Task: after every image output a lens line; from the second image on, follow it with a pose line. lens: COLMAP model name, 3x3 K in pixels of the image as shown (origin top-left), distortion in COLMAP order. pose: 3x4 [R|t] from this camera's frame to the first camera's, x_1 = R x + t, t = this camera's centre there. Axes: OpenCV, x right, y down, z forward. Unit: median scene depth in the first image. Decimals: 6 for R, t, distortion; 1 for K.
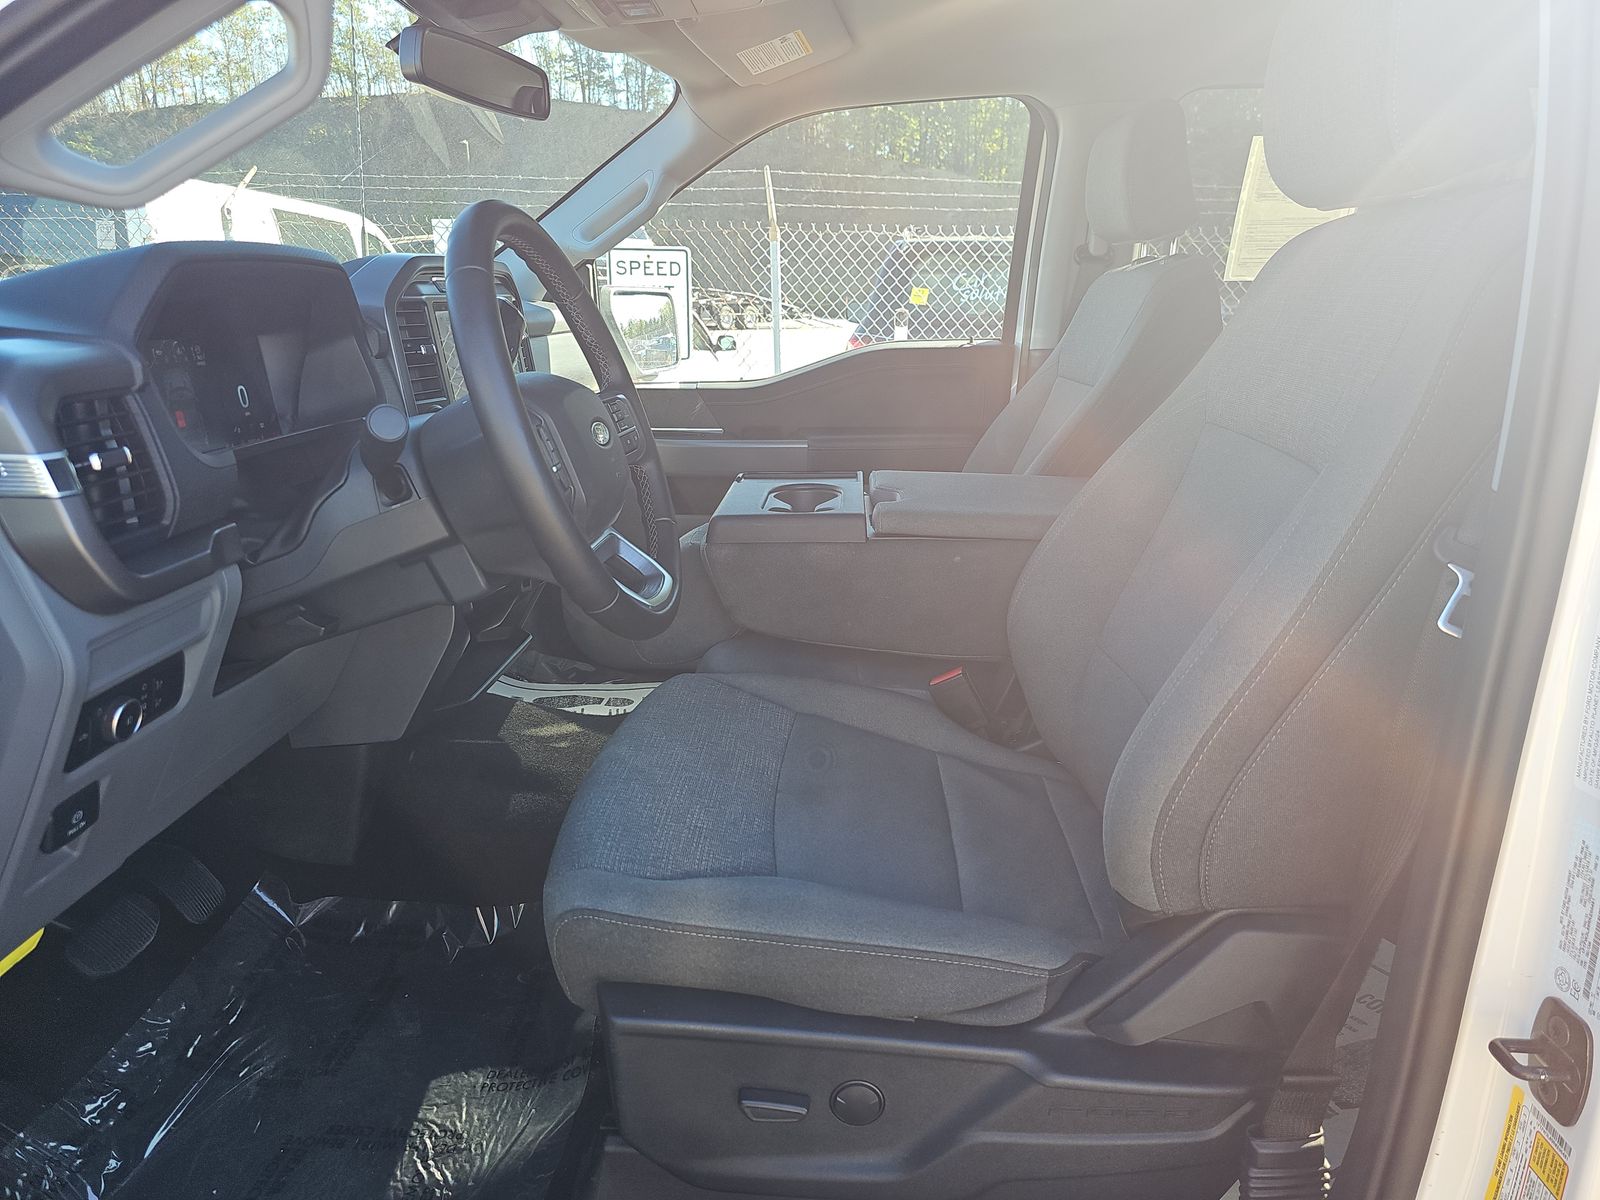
lens RADIAL K [[1081.6, 0, 814.7], [0, 1081.6, 604.0], [0, 0, 1]] dist [0.025991, -0.046392]
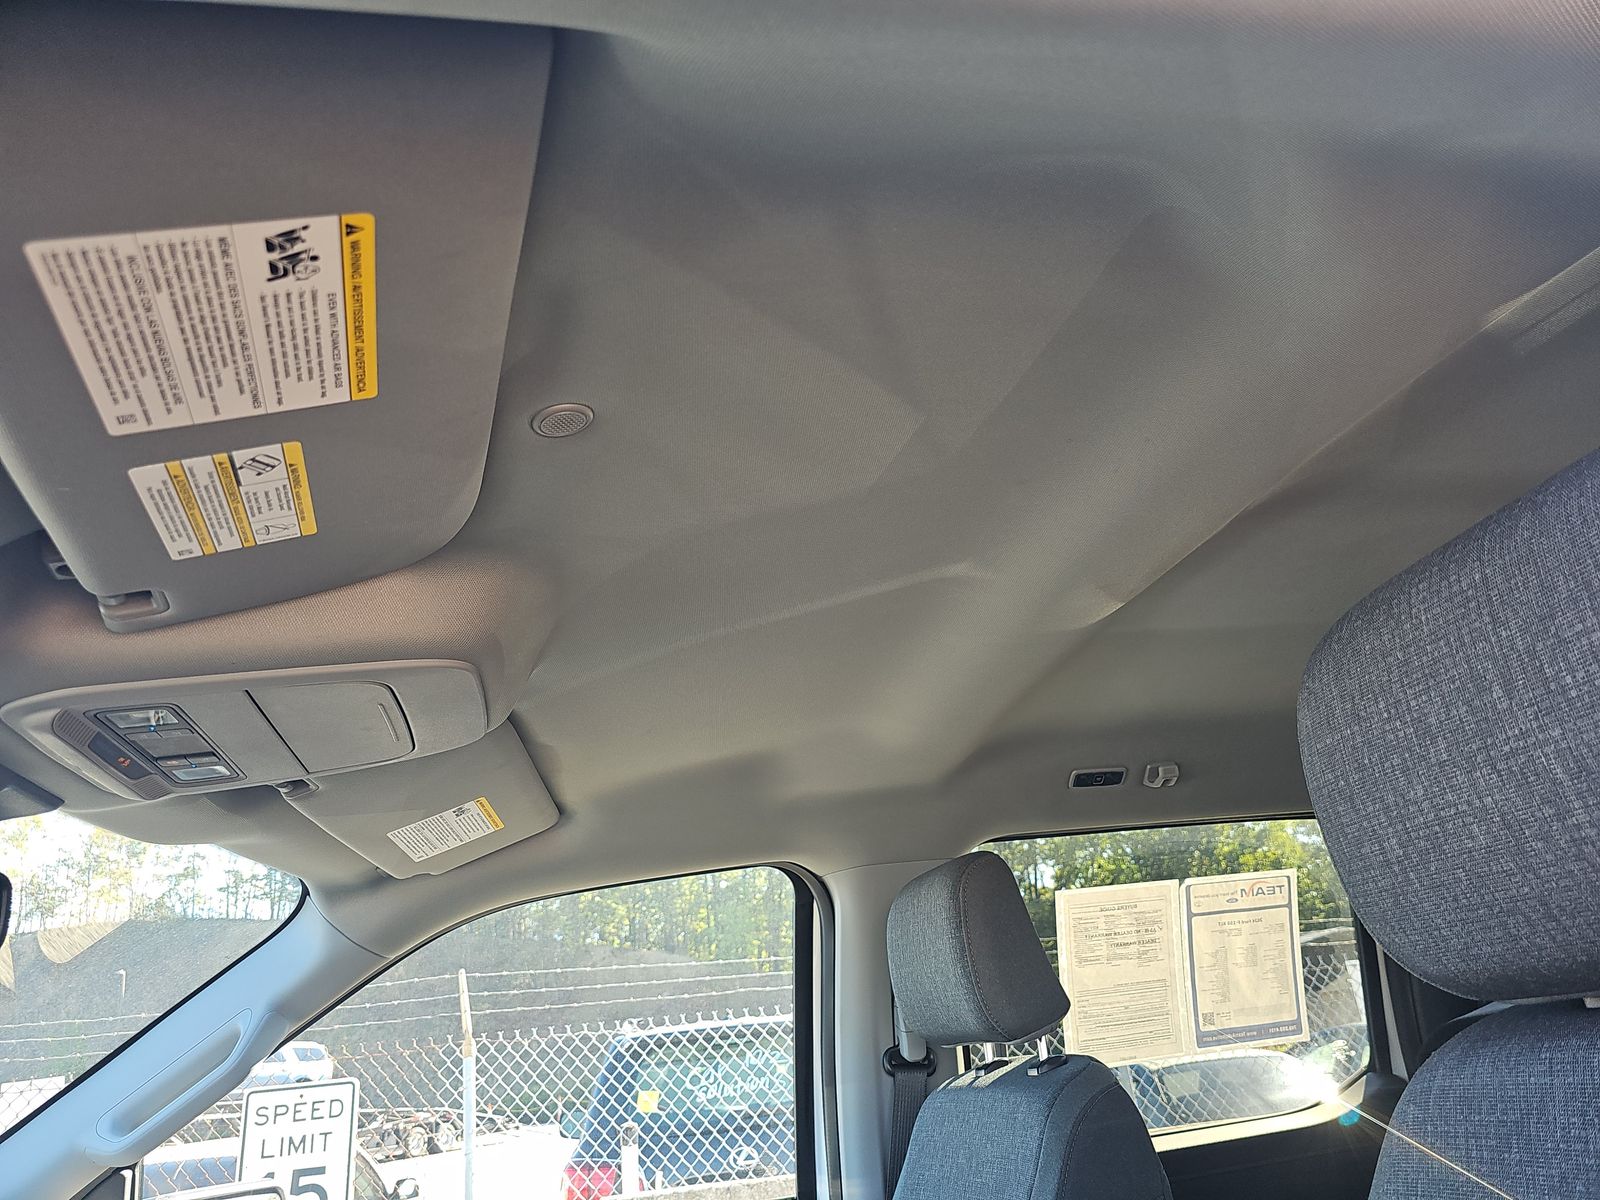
lens RADIAL K [[1081.6, 0, 809.7], [0, 1081.6, 599.3], [0, 0, 1]] dist [0.025991, -0.046392]
pose [[0.965821, -0.009043, 0.259051, 0.002954], [0.172395, 0.768725, -0.615907, -0.046508], [-0.193569, 0.639516, 0.744010, 0.104570]]
